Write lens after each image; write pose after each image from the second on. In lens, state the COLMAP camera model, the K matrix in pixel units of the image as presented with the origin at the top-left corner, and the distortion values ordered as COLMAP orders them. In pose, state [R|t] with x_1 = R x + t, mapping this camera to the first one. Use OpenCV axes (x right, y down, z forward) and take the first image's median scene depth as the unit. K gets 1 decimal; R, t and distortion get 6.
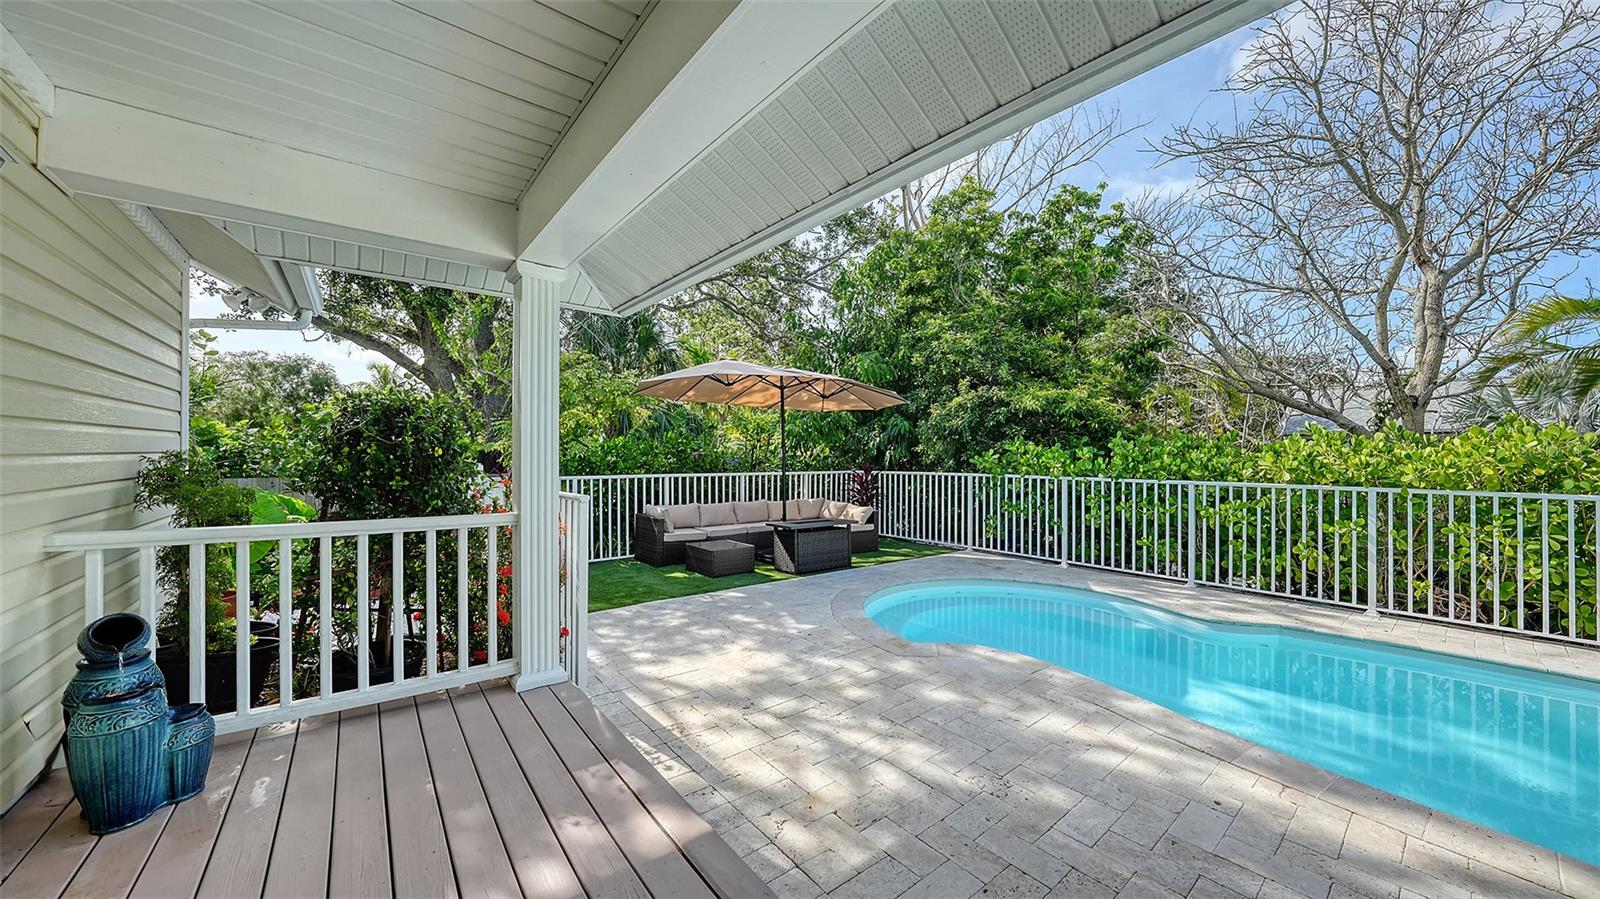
lens RADIAL K [[551.7, 0, 794.4], [0, 551.7, 461.0], [0, 0, 1]] dist [-0.013558, 0.000782]
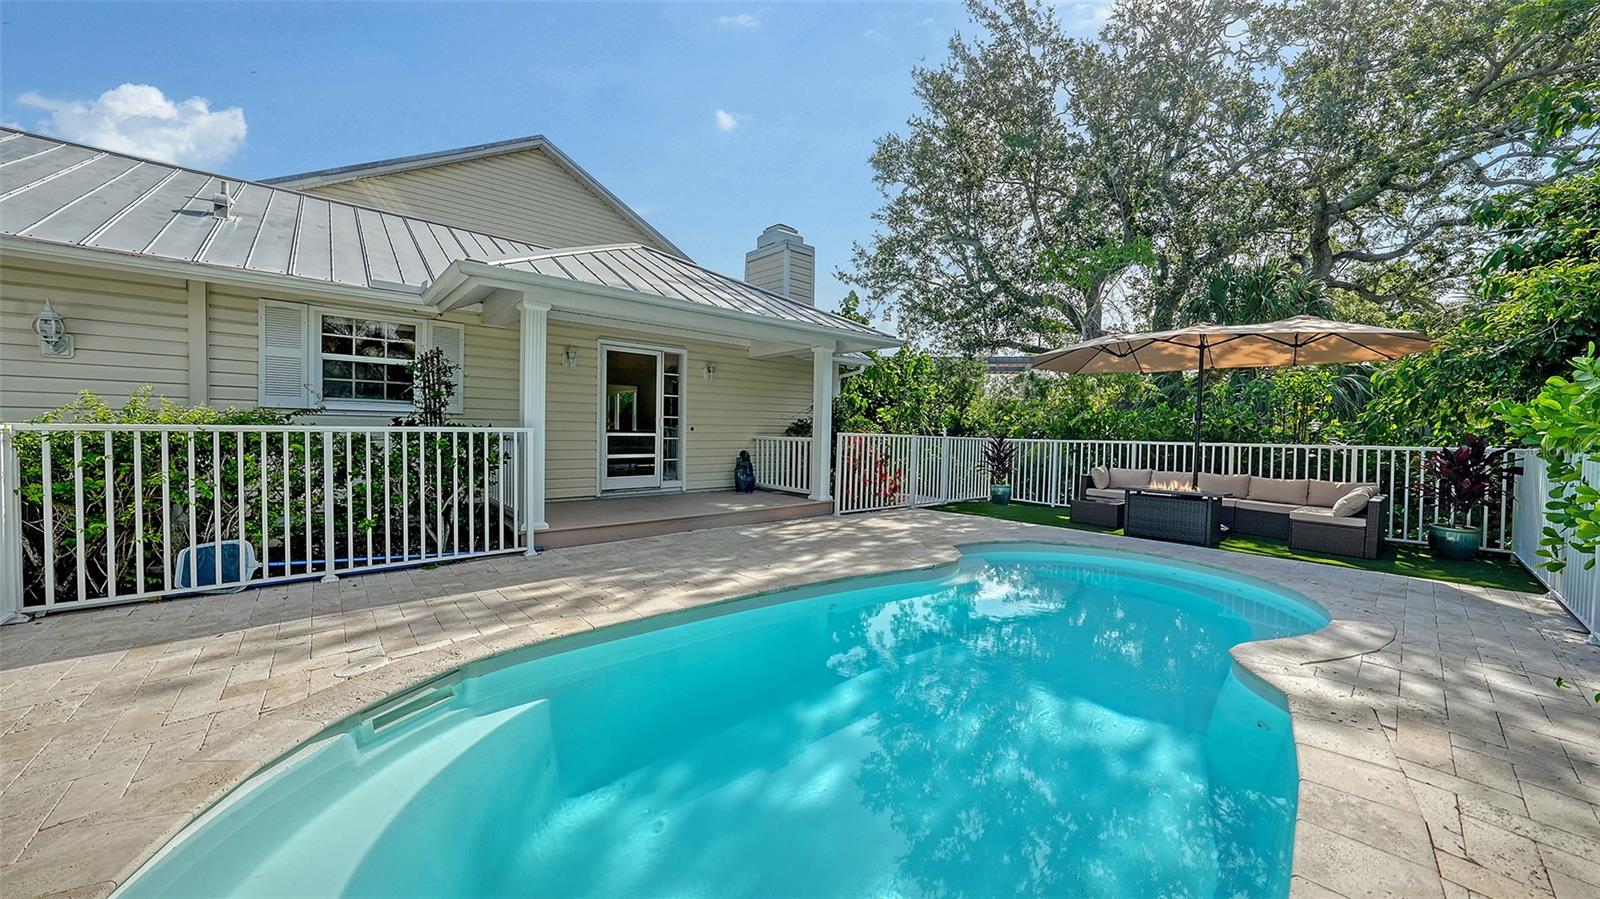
lens RADIAL K [[551.7, 0, 797.2], [0, 551.7, 445.4], [0, 0, 1]] dist [-0.013558, 0.000782]
pose [[0.049188, 0.016334, -0.998656, 1.098351], [-0.028321, 0.999487, 0.014952, 0.047271], [0.998388, 0.027548, 0.049626, 0.371979]]
